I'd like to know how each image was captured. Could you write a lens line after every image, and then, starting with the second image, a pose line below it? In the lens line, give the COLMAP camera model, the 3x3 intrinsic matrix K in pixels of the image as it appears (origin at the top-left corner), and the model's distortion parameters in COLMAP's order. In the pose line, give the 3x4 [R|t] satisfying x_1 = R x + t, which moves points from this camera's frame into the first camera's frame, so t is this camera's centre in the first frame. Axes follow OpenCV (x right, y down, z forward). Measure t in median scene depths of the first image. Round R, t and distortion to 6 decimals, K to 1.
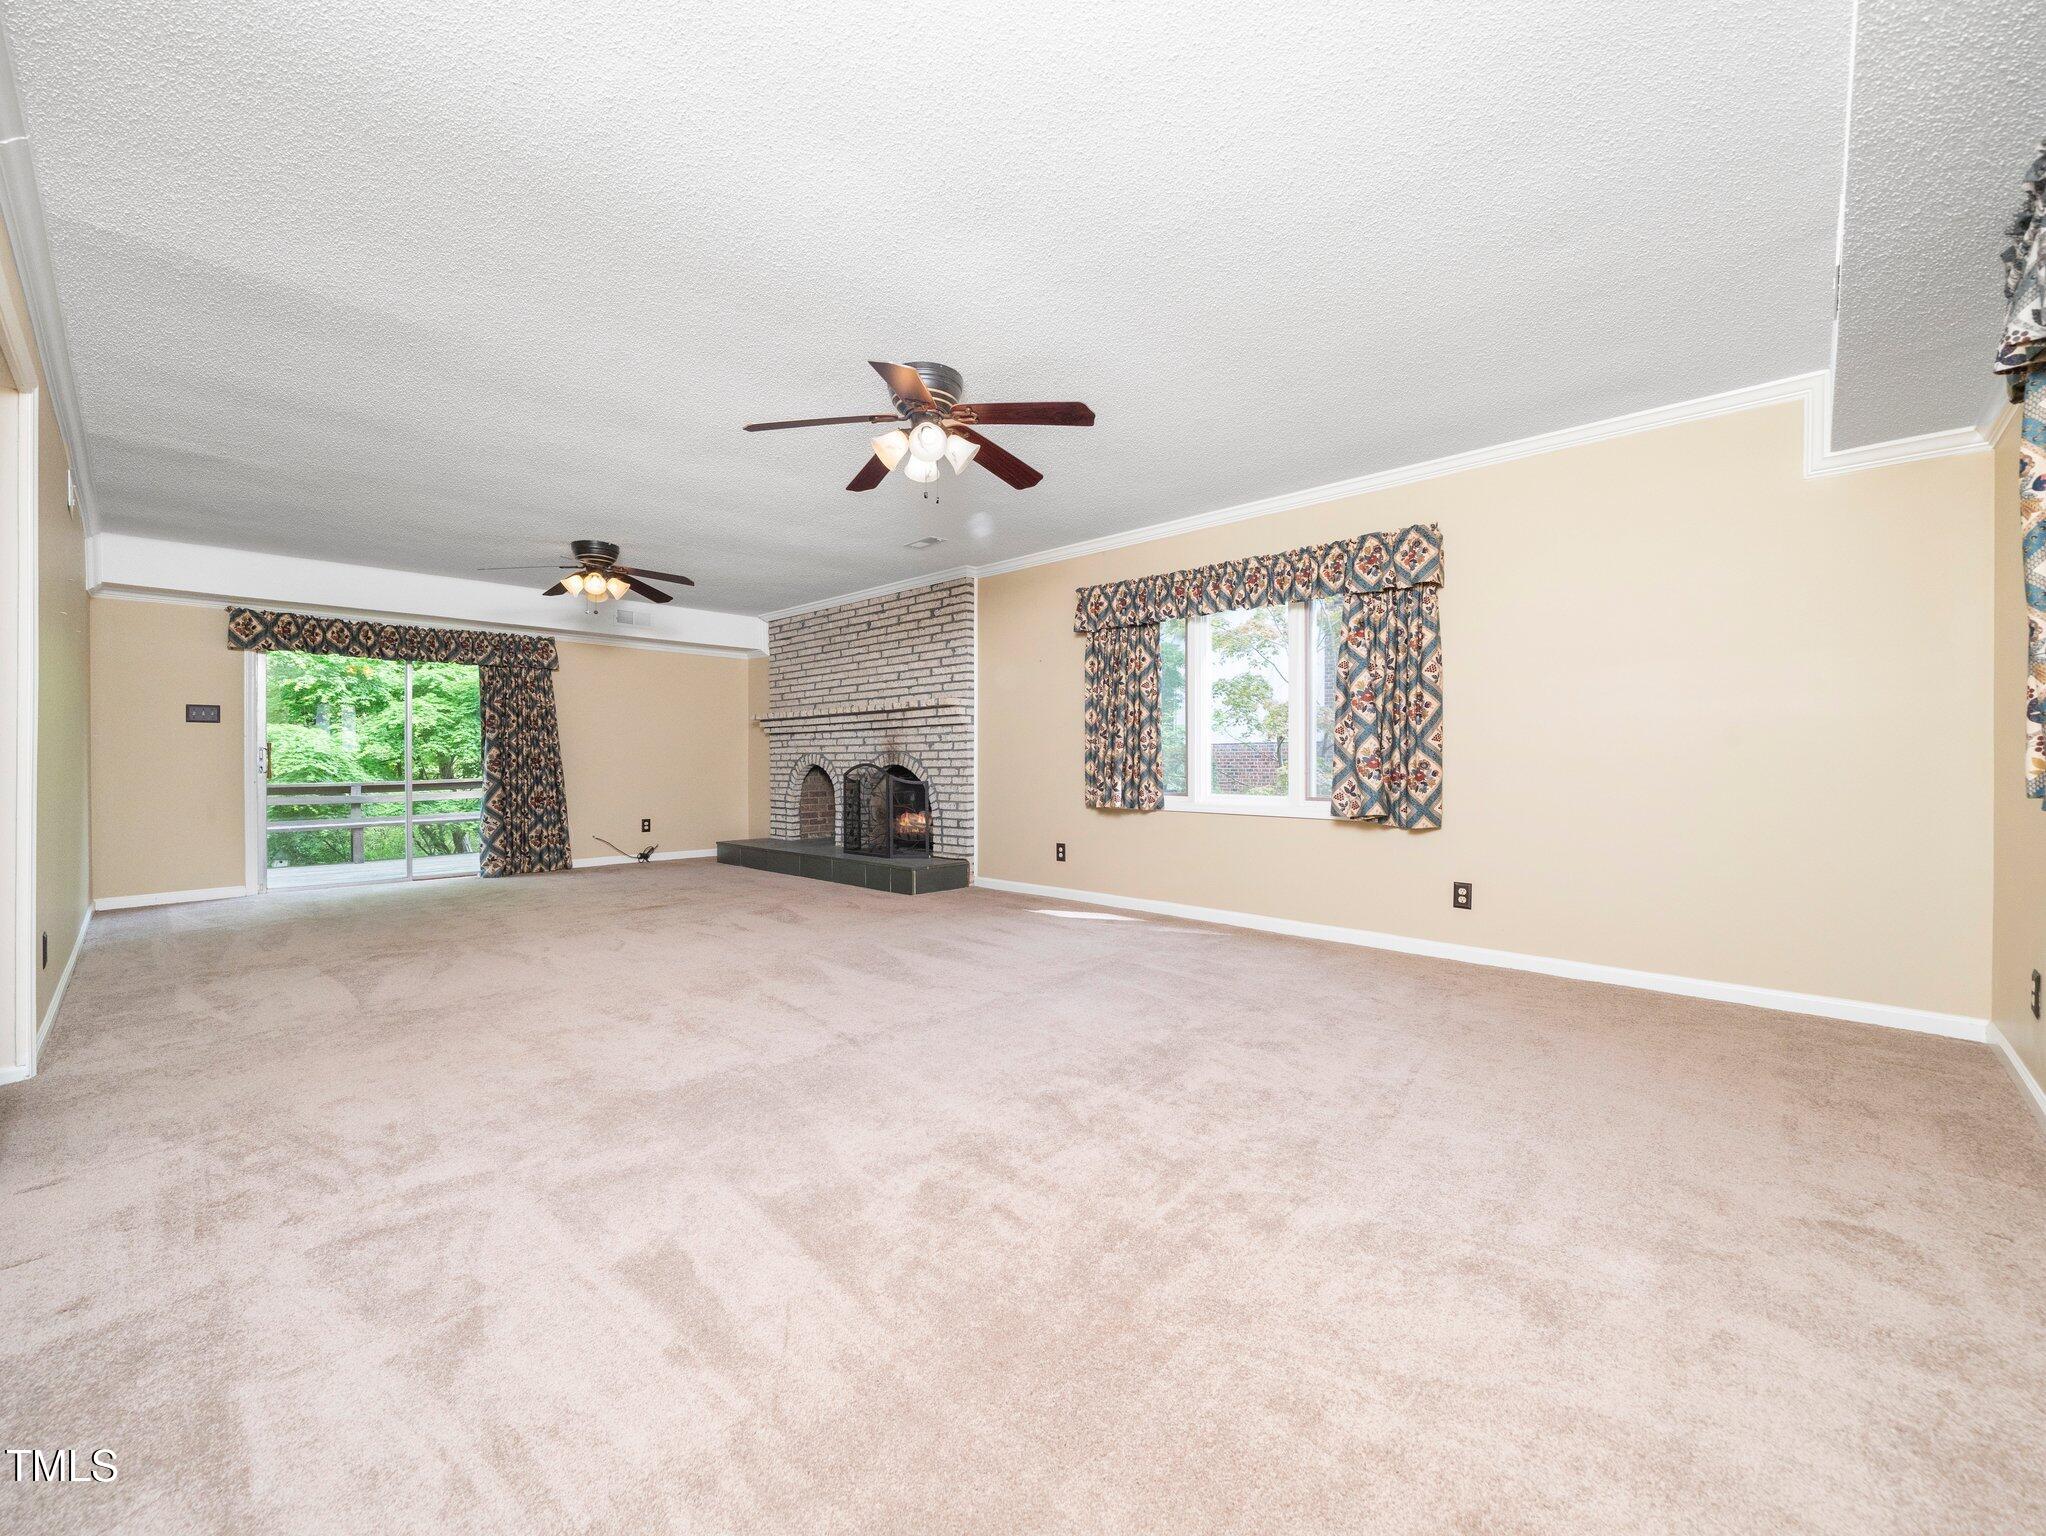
lens RADIAL K [[831.6, 0, 1033.1], [0, 831.6, 765.2], [0, 0, 1]] dist [-0.001946, 0.000028]
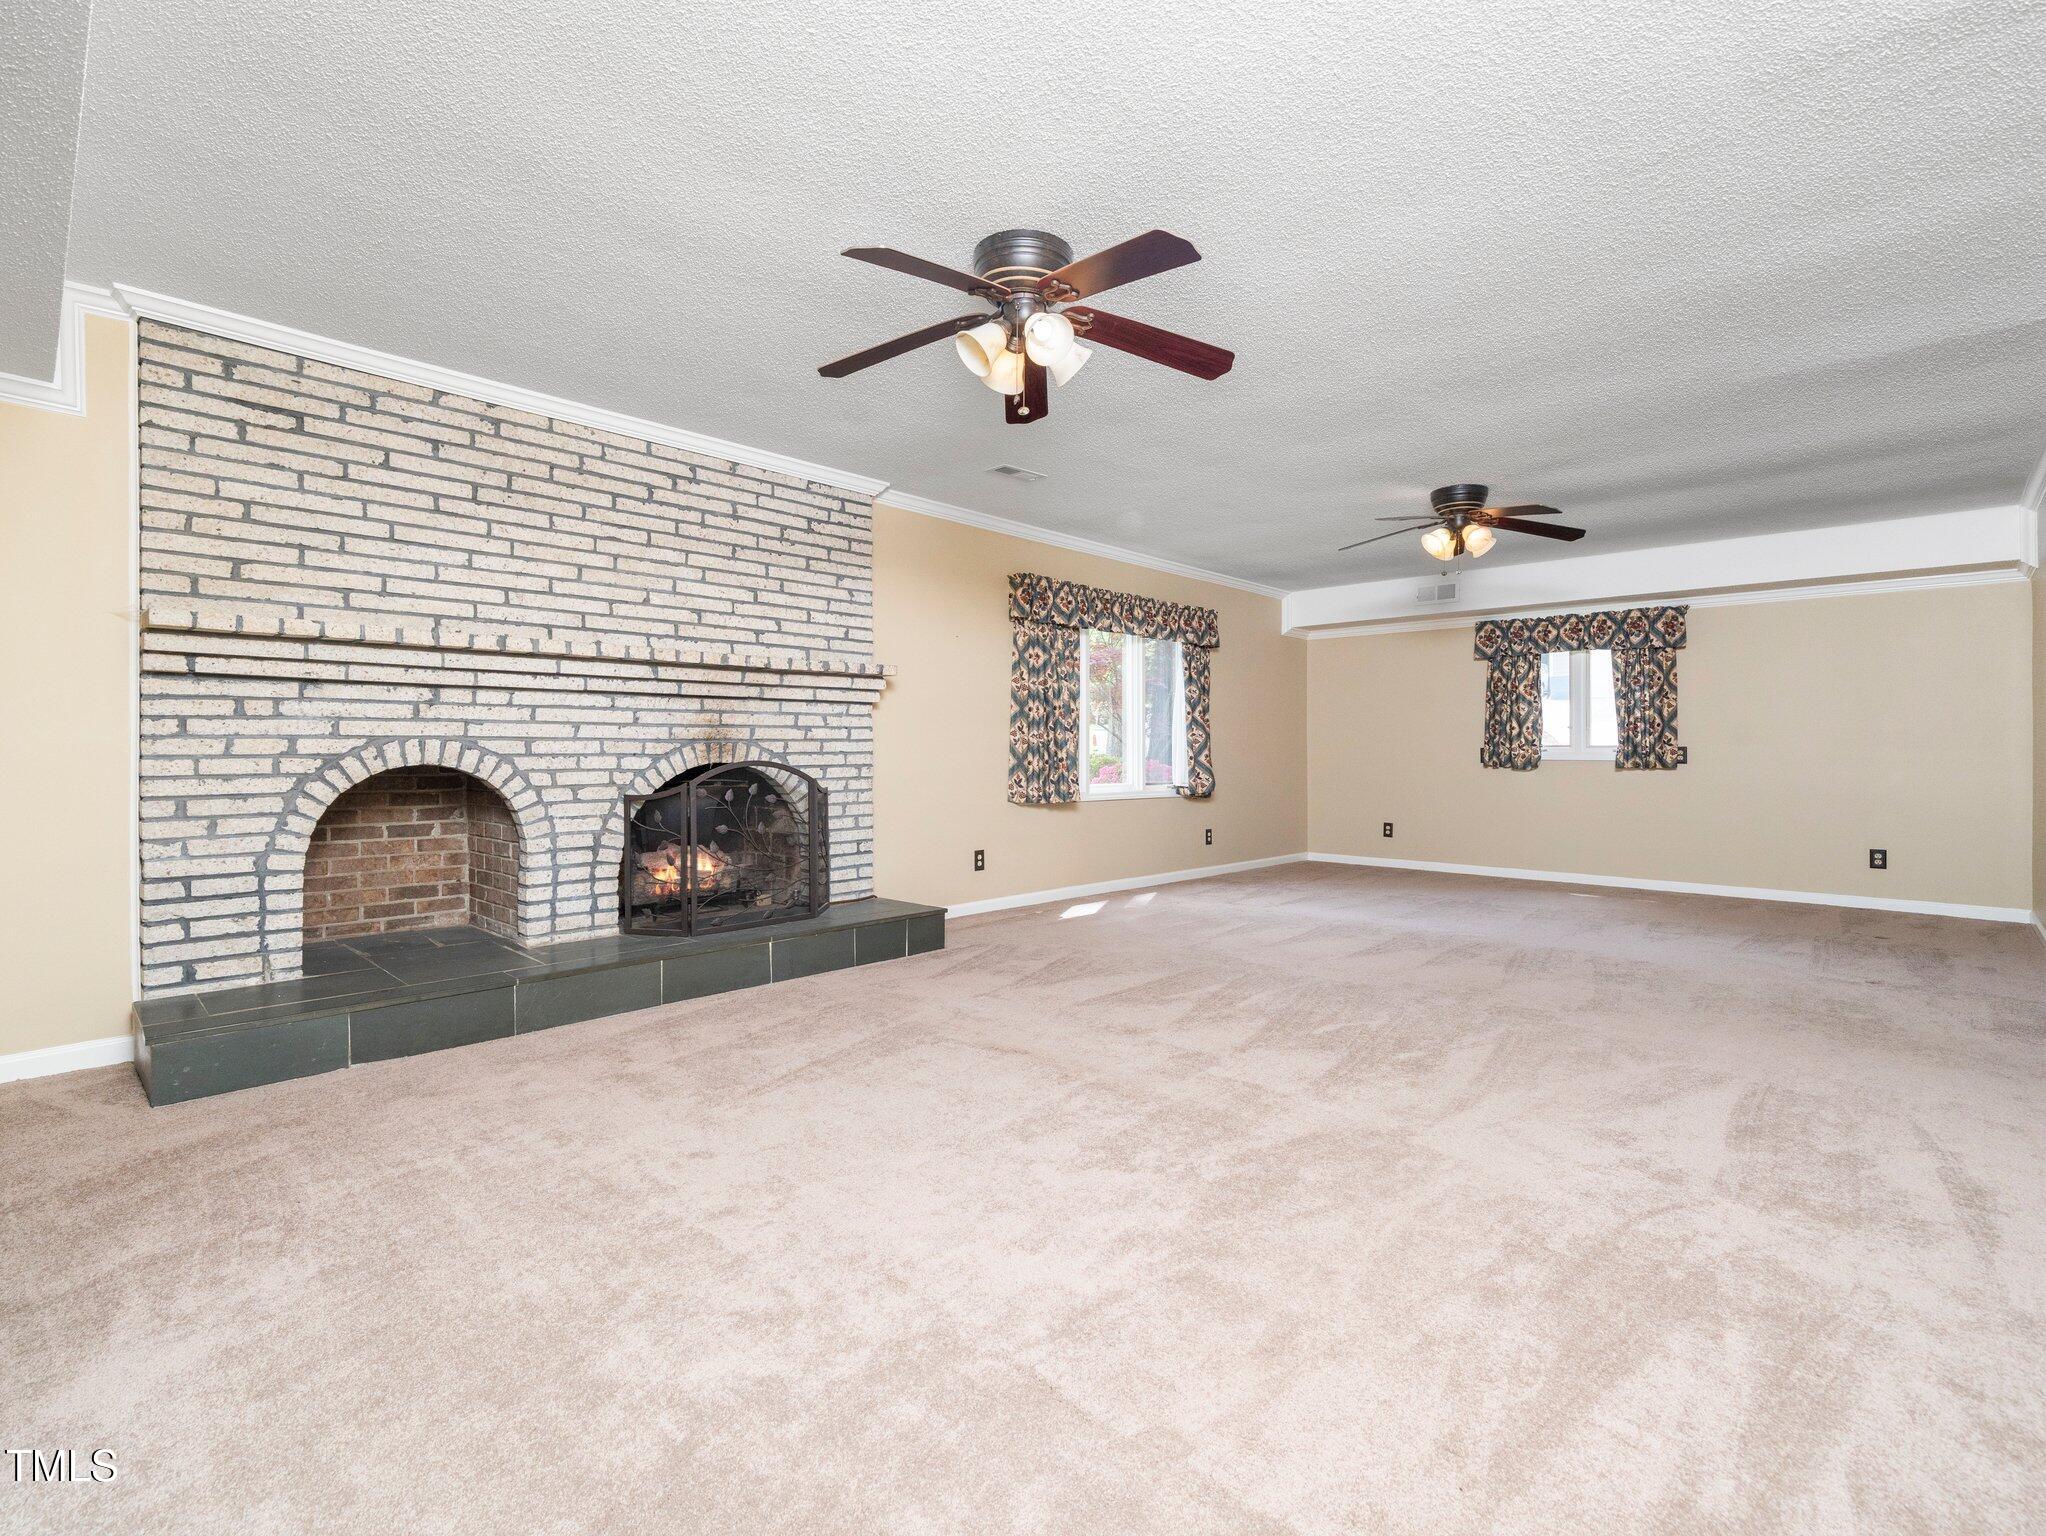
lens RADIAL K [[930.4, 0, 1029.6], [0, 930.4, 760.6], [0, 0, 1]] dist [-0.002231, 0.000674]
pose [[0.019698, -0.004632, 0.999795, -0.817348], [0.006926, 0.999966, 0.004497, -0.003659], [-0.999782, 0.006836, 0.019729, 0.802880]]
